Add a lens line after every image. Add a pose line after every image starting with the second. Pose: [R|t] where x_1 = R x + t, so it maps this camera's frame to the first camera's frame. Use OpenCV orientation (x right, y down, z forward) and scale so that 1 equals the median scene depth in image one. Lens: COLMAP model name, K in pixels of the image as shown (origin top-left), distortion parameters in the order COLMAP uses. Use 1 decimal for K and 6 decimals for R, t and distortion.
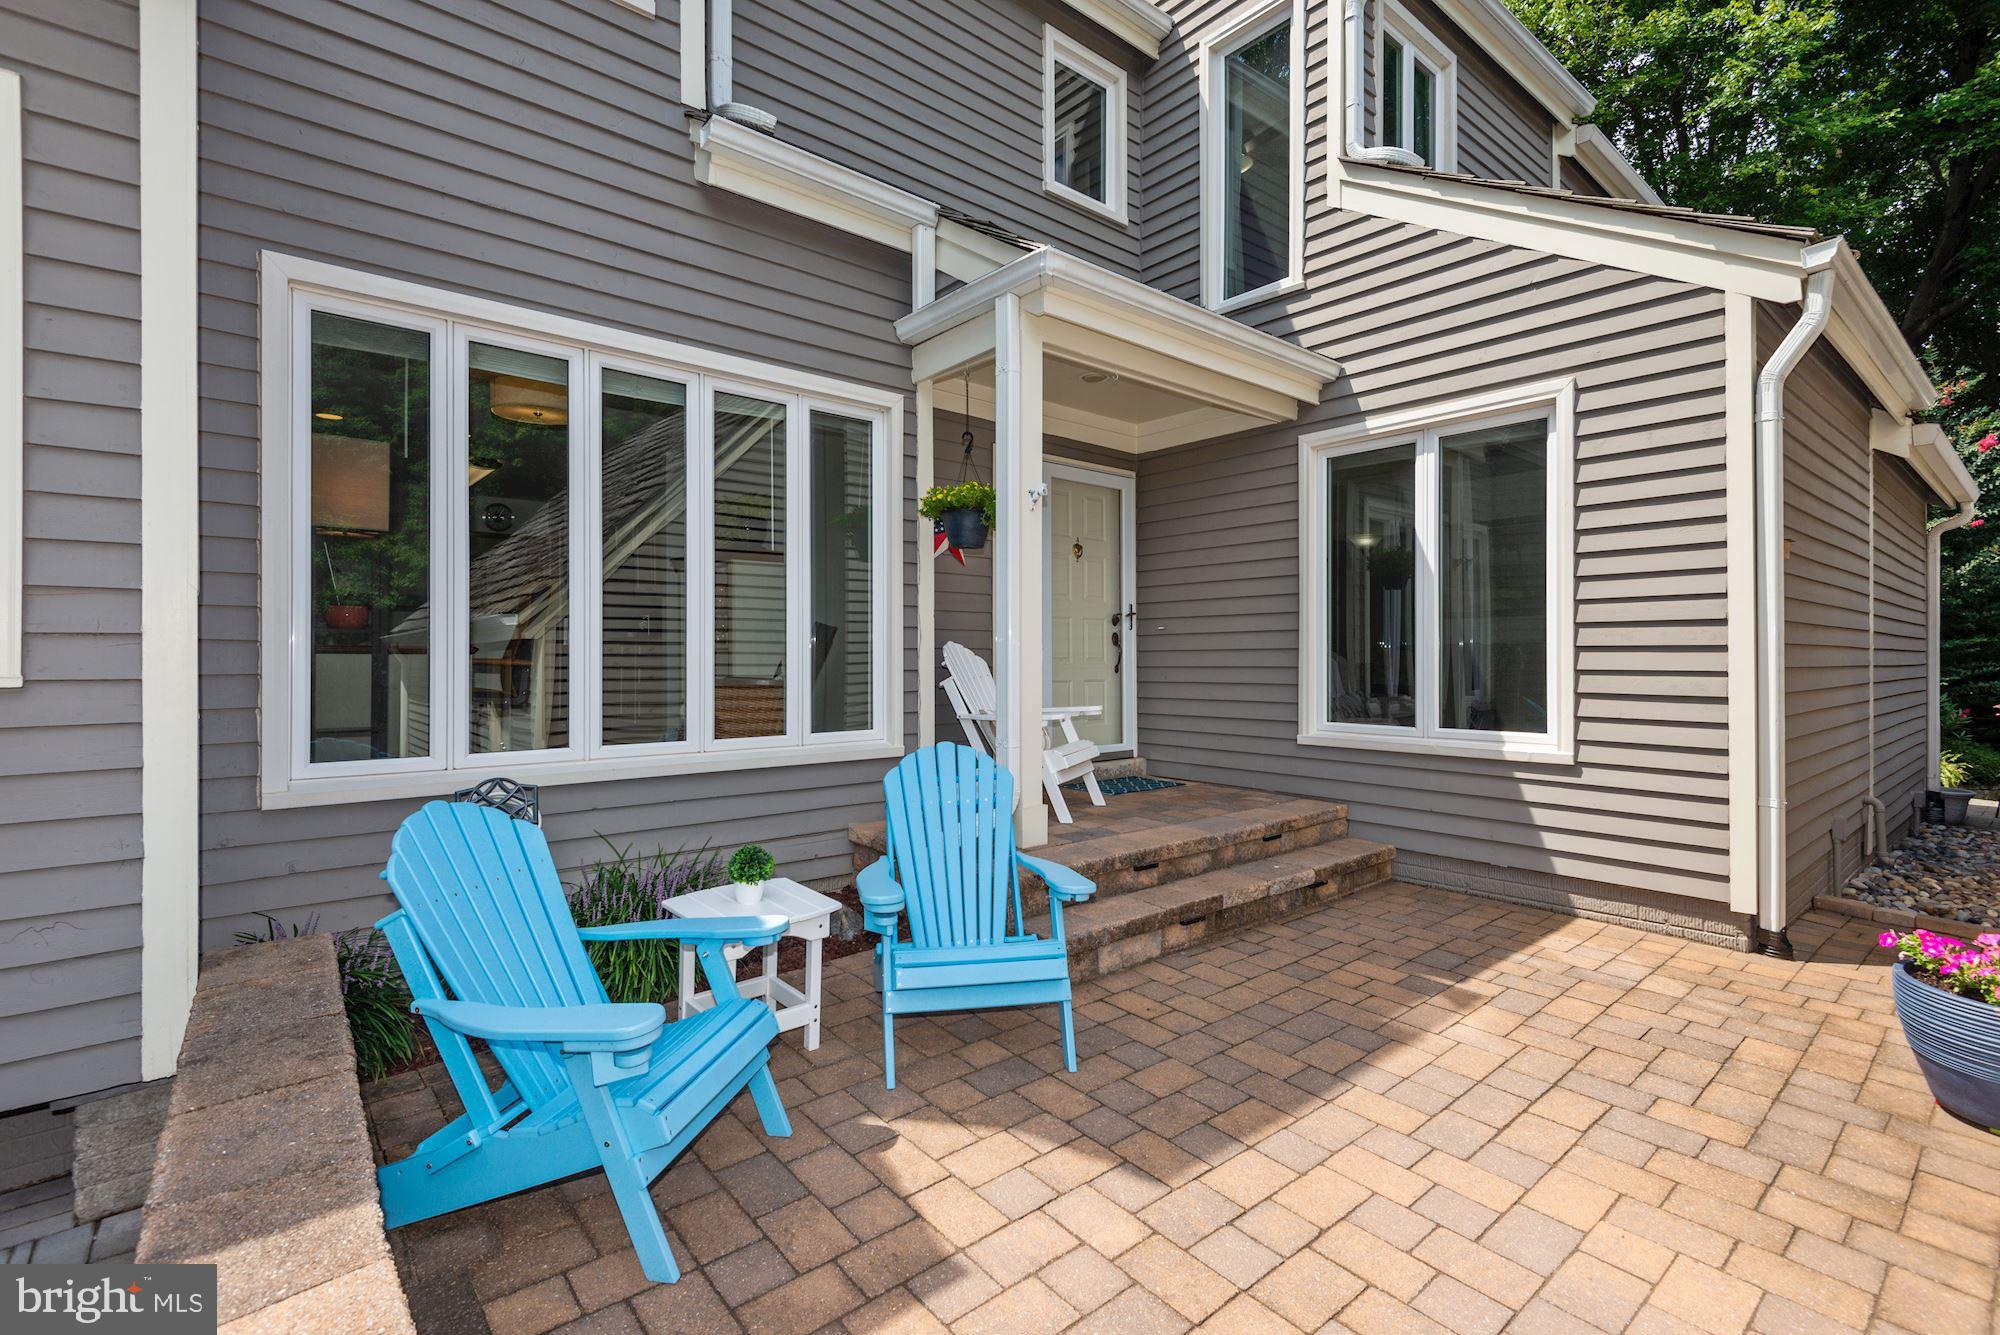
lens RADIAL K [[905.3, 0, 1001.3], [0, 905.3, 657.6], [0, 0, 1]] dist [0.014815, -0.000515]
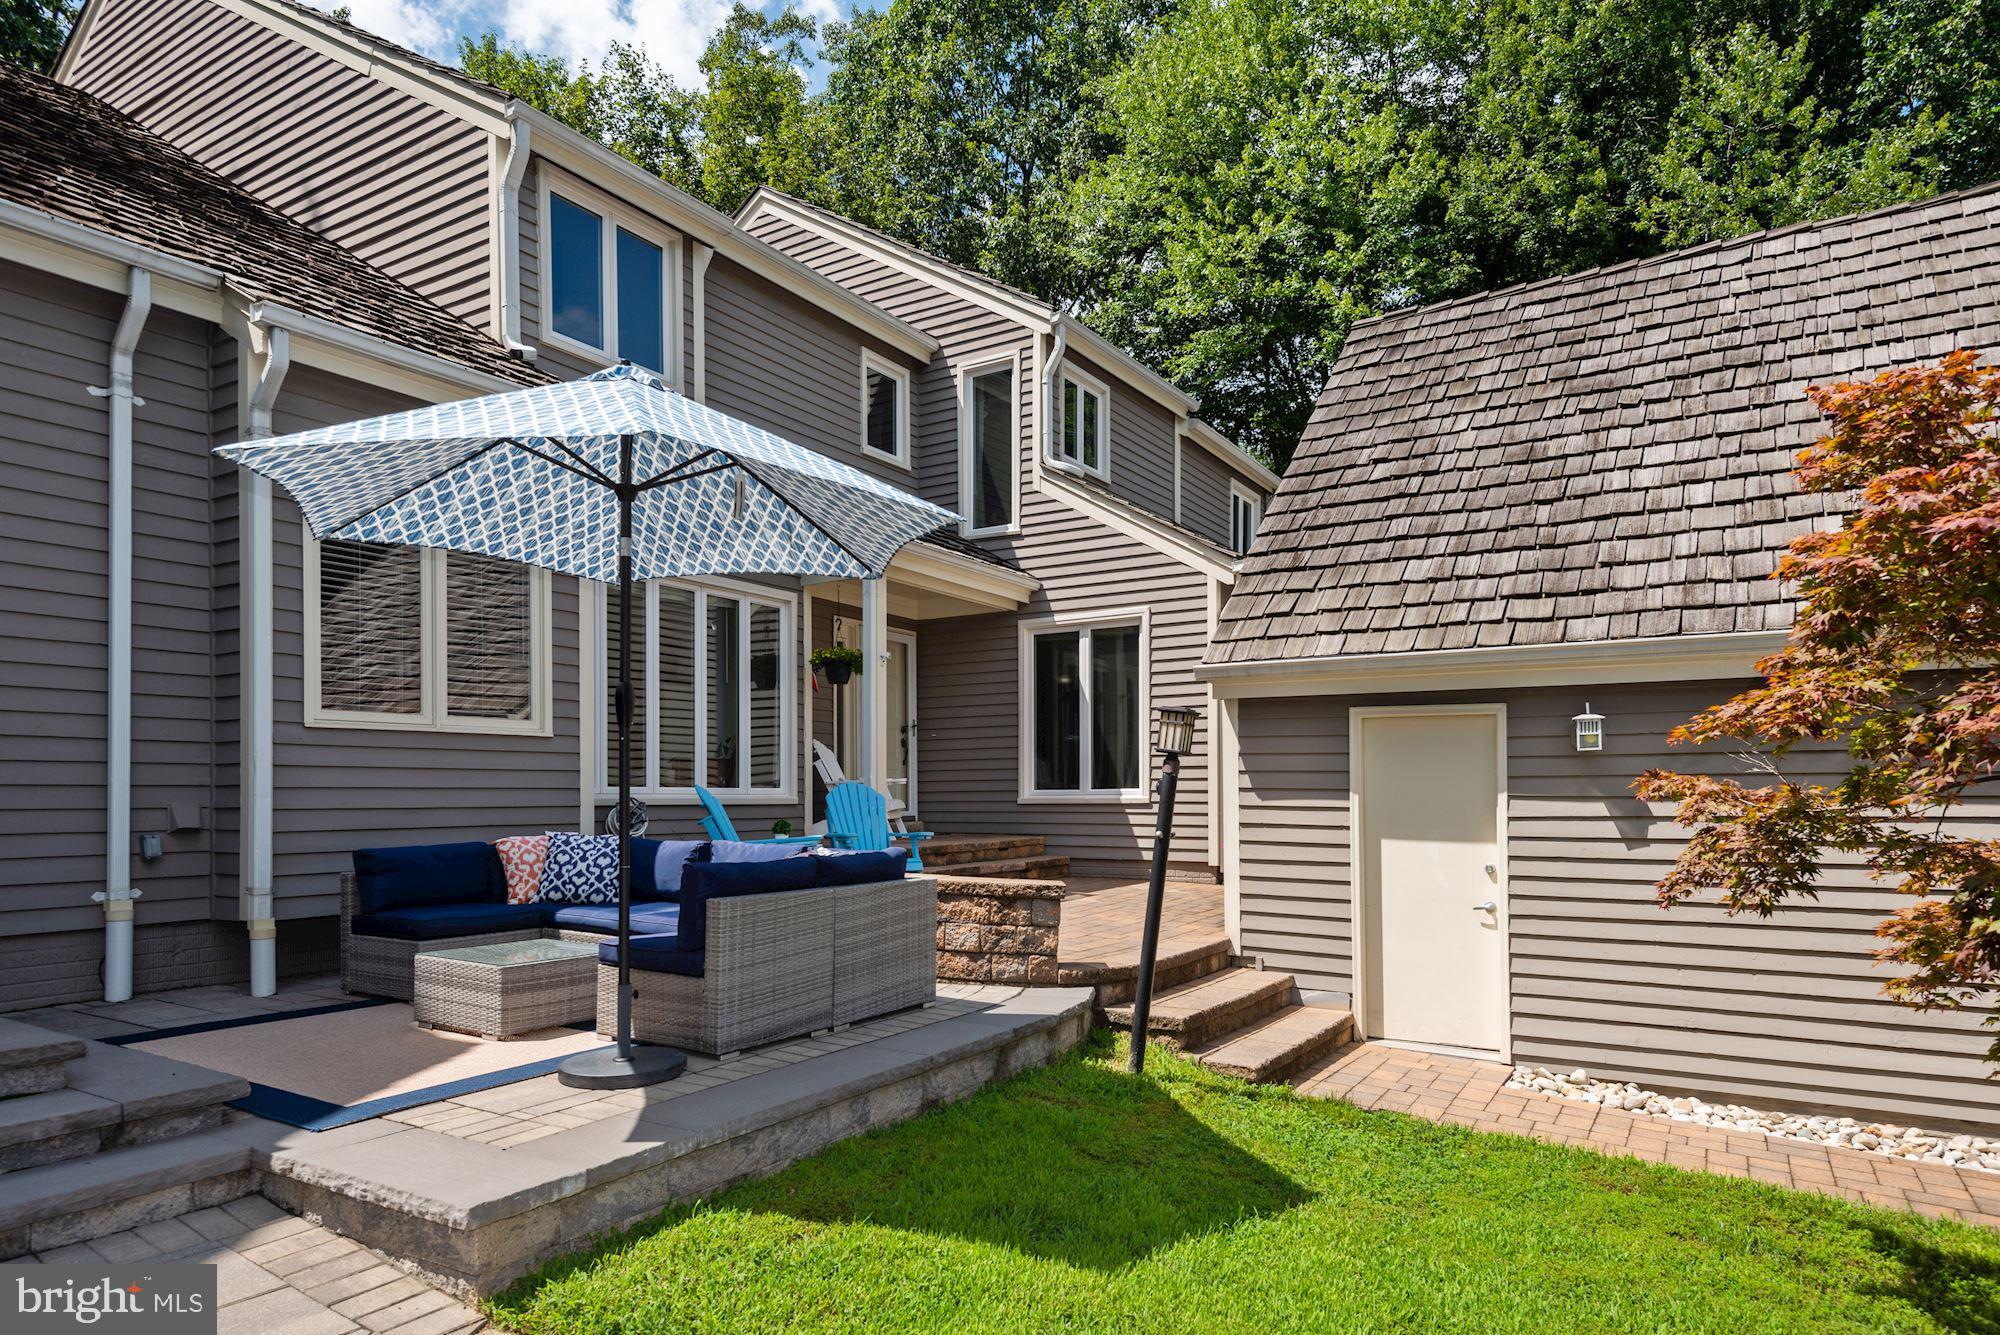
lens RADIAL K [[1136.5, 0, 1000.0], [0, 1136.5, 667.5], [0, 0, 1]] dist [0.000607, 0.000003]
pose [[0.957734, 0.031206, 0.285957, -0.336640], [0.001758, 0.993445, -0.114300, 0.091428], [-0.287650, 0.109971, 0.951401, -1.091385]]
